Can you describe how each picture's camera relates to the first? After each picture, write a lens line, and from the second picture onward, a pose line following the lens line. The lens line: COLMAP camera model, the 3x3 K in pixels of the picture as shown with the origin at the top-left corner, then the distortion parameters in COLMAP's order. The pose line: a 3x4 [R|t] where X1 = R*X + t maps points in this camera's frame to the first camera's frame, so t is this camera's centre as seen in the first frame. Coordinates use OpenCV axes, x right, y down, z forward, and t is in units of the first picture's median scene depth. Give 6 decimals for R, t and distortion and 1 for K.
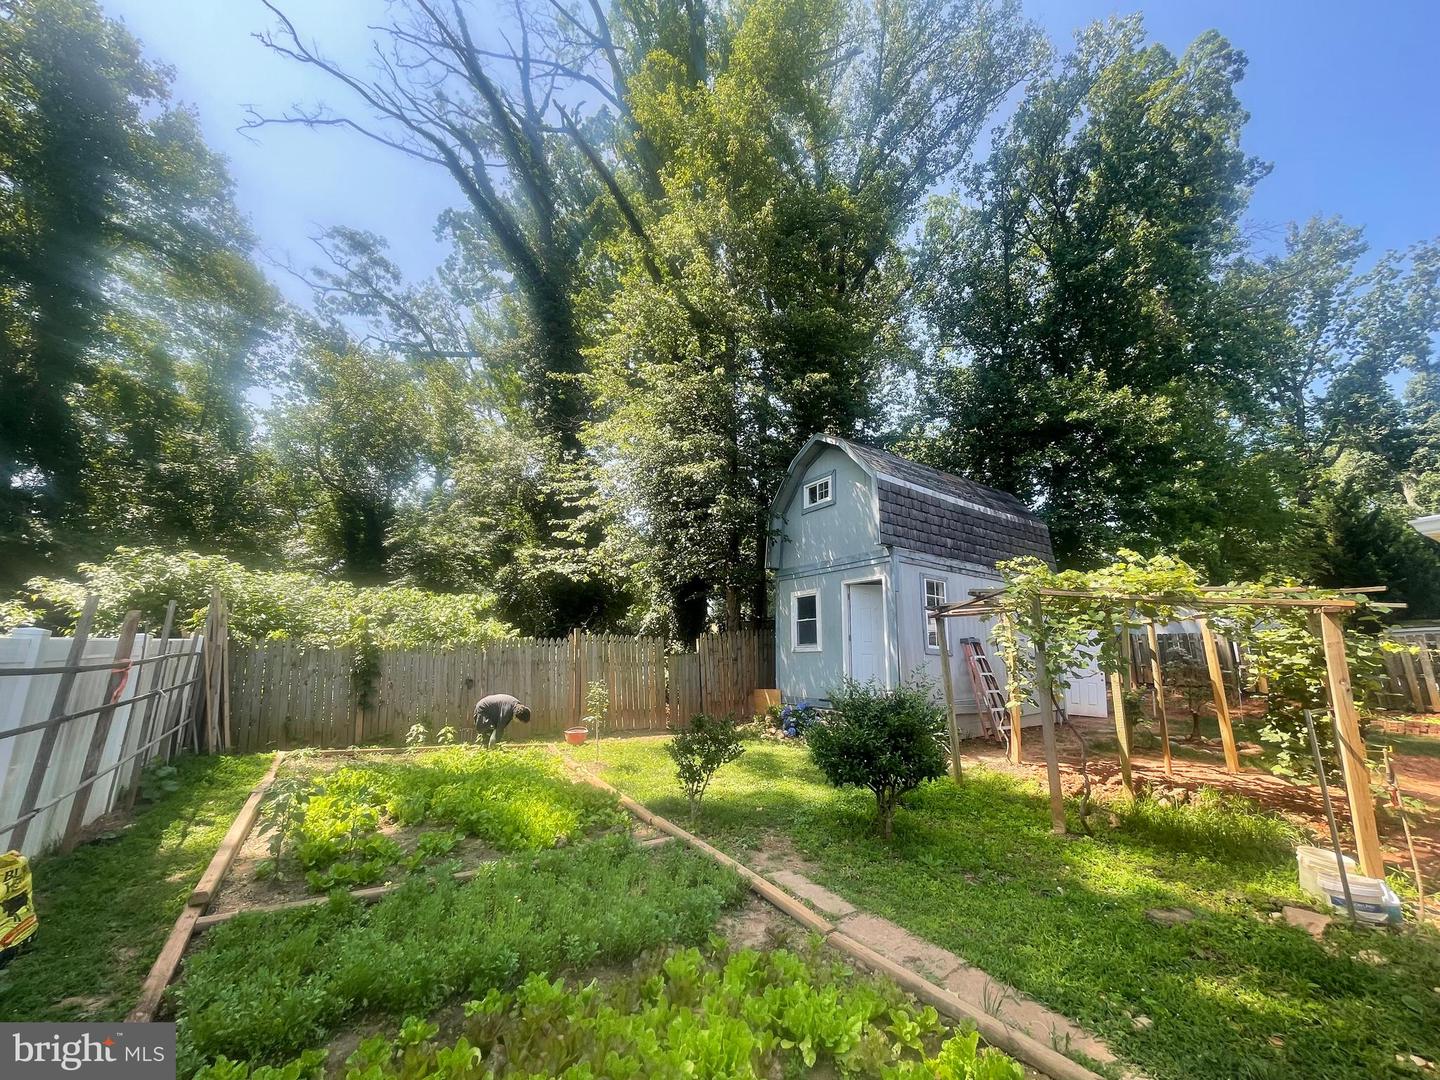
lens RADIAL K [[581.8, 0, 720.8], [0, 581.8, 536.3], [0, 0, 1]] dist [-0.000643, 0.000941]
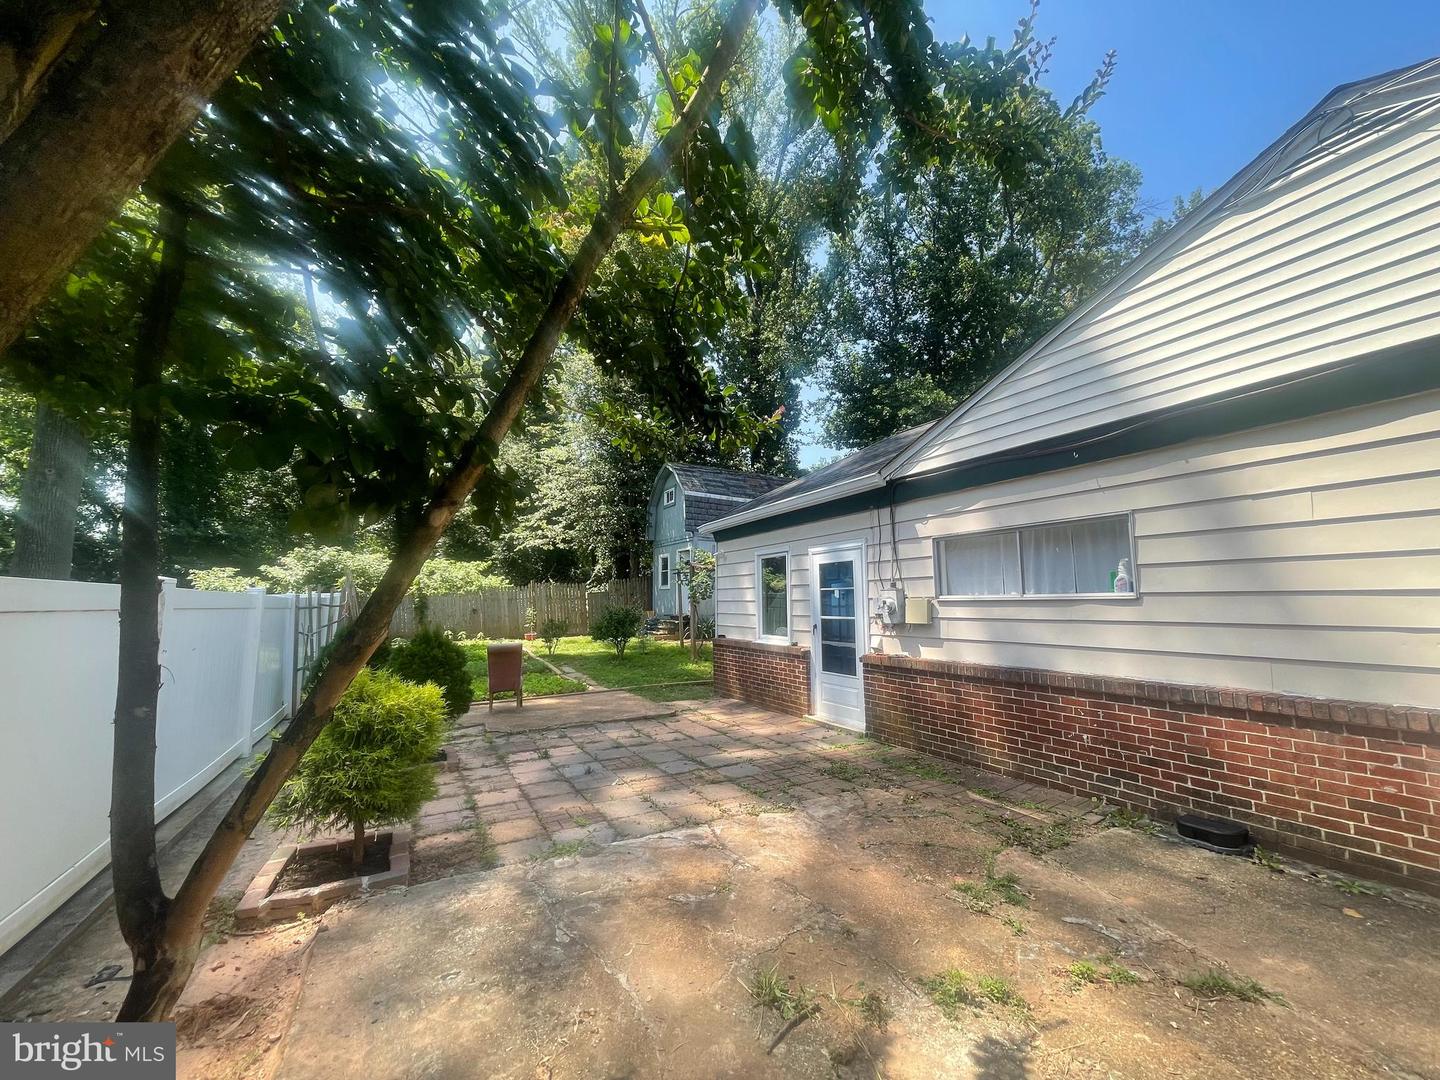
lens RADIAL K [[581.8, 0, 720.8], [0, 581.8, 536.3], [0, 0, 1]] dist [-0.000643, 0.000941]
pose [[0.997876, -0.032136, -0.056666, 0.397944], [0.038432, 0.992763, 0.113773, -0.143455], [0.052600, -0.115709, 0.991889, -0.665009]]
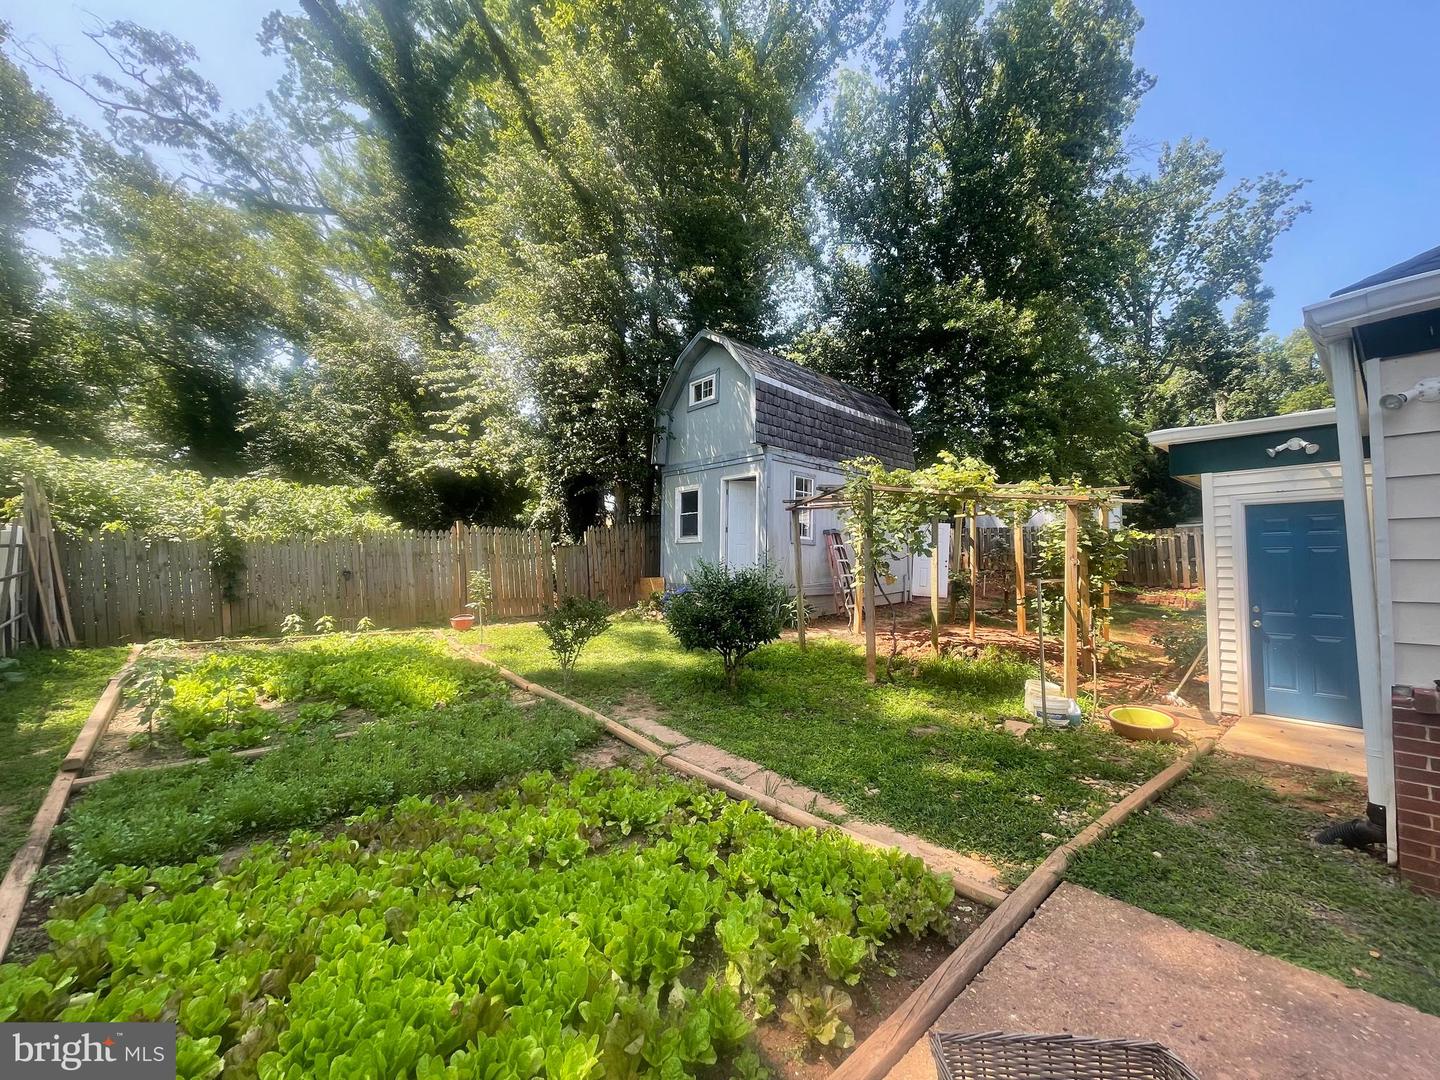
lens RADIAL K [[581.8, 0, 720.8], [0, 581.8, 536.3], [0, 0, 1]] dist [-0.000643, 0.000941]
pose [[0.986992, -0.002757, 0.160746, 0.032489], [-0.025645, 0.984351, 0.174345, -0.001695], [-0.158711, -0.176200, 0.971475, -0.046156]]
